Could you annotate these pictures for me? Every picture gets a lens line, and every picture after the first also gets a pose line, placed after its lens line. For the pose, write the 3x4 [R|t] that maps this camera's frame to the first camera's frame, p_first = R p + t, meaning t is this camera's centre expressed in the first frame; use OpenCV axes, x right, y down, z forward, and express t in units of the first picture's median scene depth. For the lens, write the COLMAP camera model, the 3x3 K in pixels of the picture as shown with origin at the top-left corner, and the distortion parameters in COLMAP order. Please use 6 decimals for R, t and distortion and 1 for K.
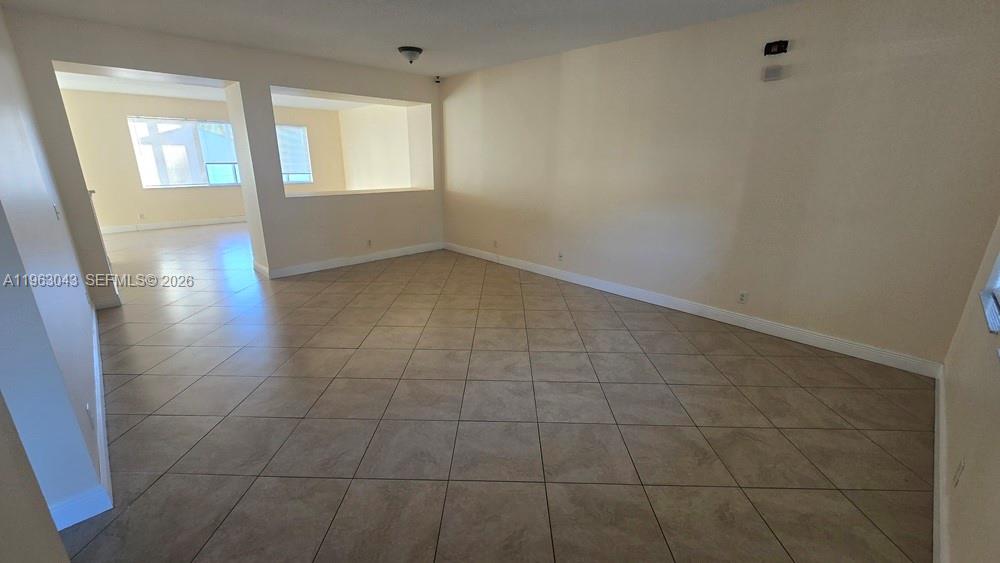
lens RADIAL K [[403.4, 0, 500.3], [0, 403.4, 278.5], [0, 0, 1]] dist [-0.001569, -0.000096]
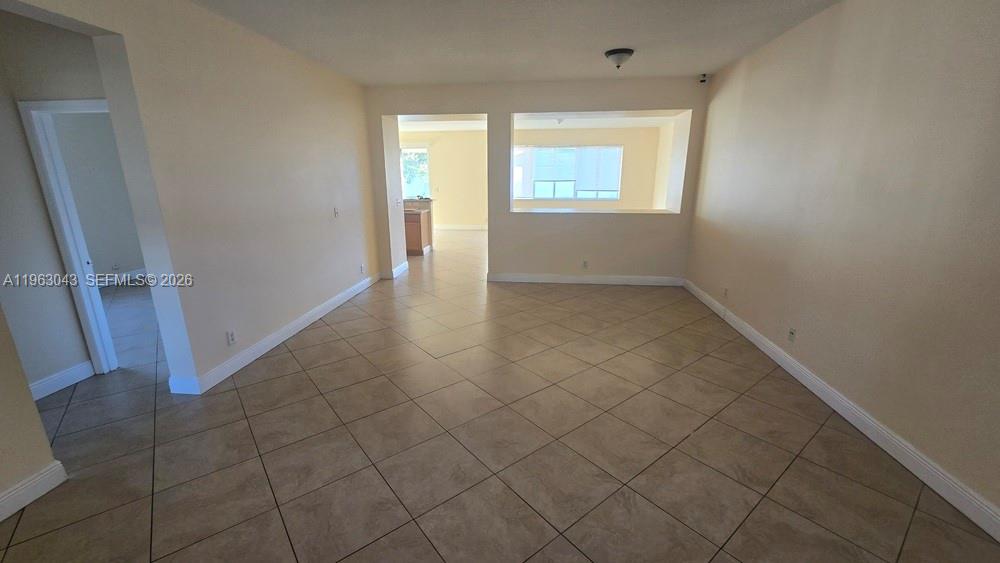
lens RADIAL K [[403.4, 0, 505.2], [0, 403.4, 286.7], [0, 0, 1]] dist [-0.001569, -0.000096]
pose [[0.640769, 0.197316, -0.741945, 0.324107], [-0.211744, 0.974346, 0.076253, -0.081641], [0.737957, 0.108242, 0.666111, 0.266230]]
